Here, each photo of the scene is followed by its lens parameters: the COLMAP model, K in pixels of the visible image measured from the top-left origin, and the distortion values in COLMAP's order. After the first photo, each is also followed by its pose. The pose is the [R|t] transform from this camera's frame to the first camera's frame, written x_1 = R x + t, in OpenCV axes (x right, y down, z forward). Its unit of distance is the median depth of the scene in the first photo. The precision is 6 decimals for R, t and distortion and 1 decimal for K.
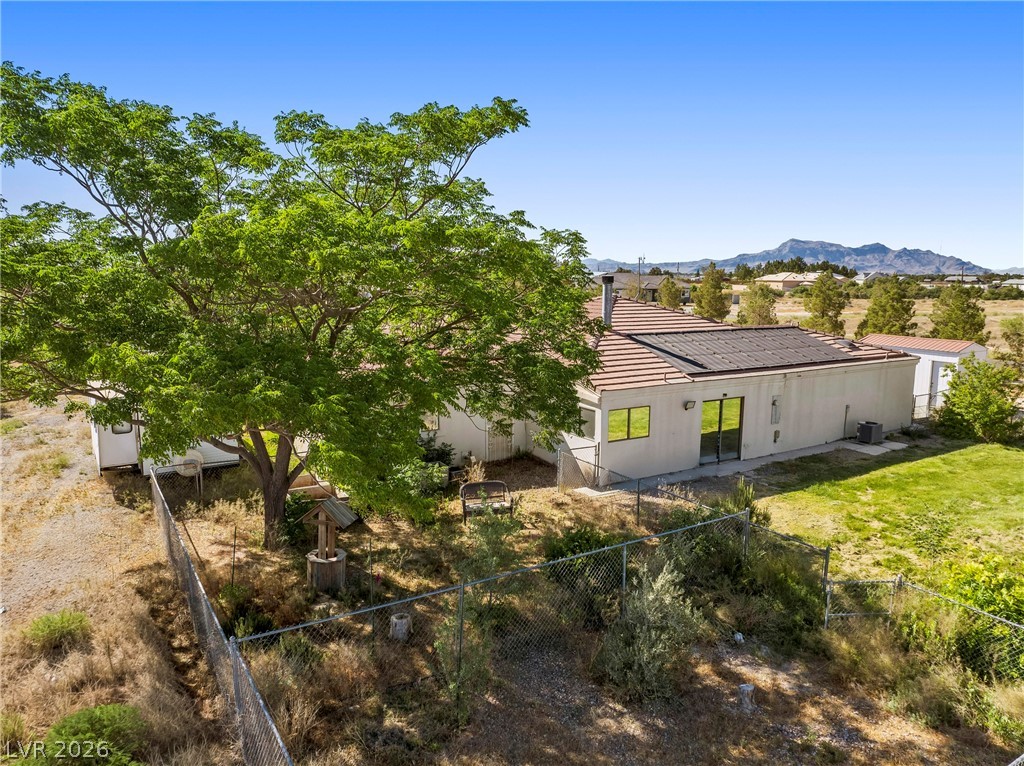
lens RADIAL K [[717.4, 0, 514.6], [0, 717.4, 380.5], [0, 0, 1]] dist [-0.037178, -0.000604]
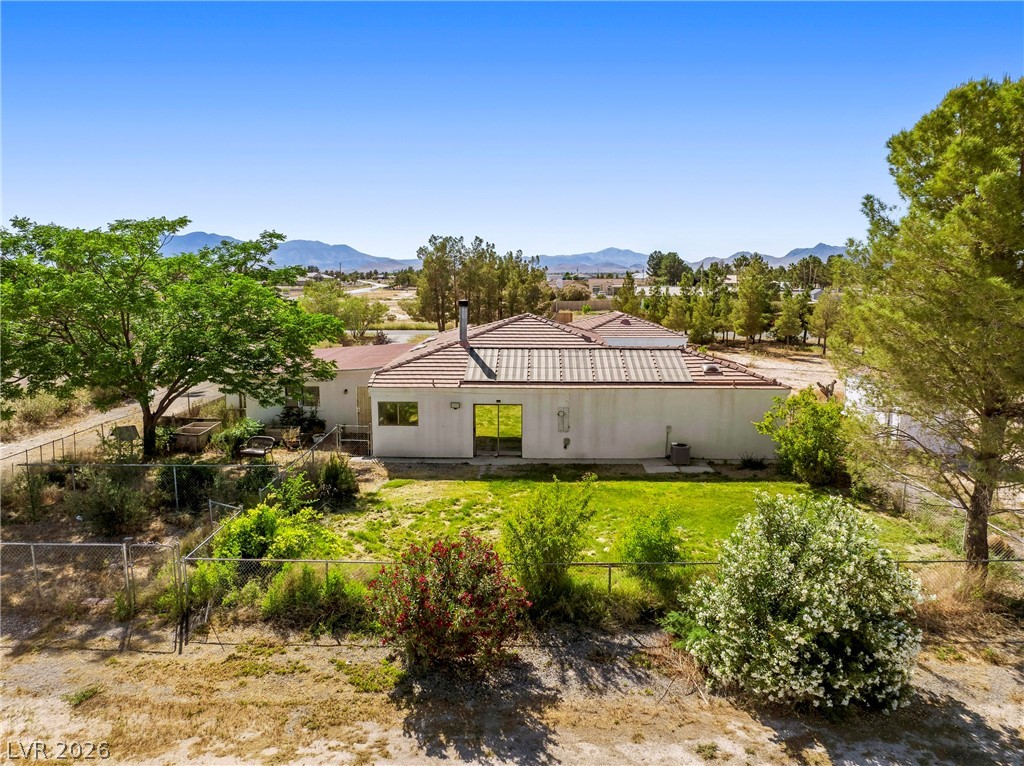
lens RADIAL K [[717.4, 0, 514.6], [0, 717.4, 380.5], [0, 0, 1]] dist [-0.037178, -0.000604]
pose [[0.839007, 0.075351, -0.538878, 0.940172], [-0.078221, 0.996781, 0.017592, -0.035779], [0.538469, 0.027392, 0.842200, -0.001267]]
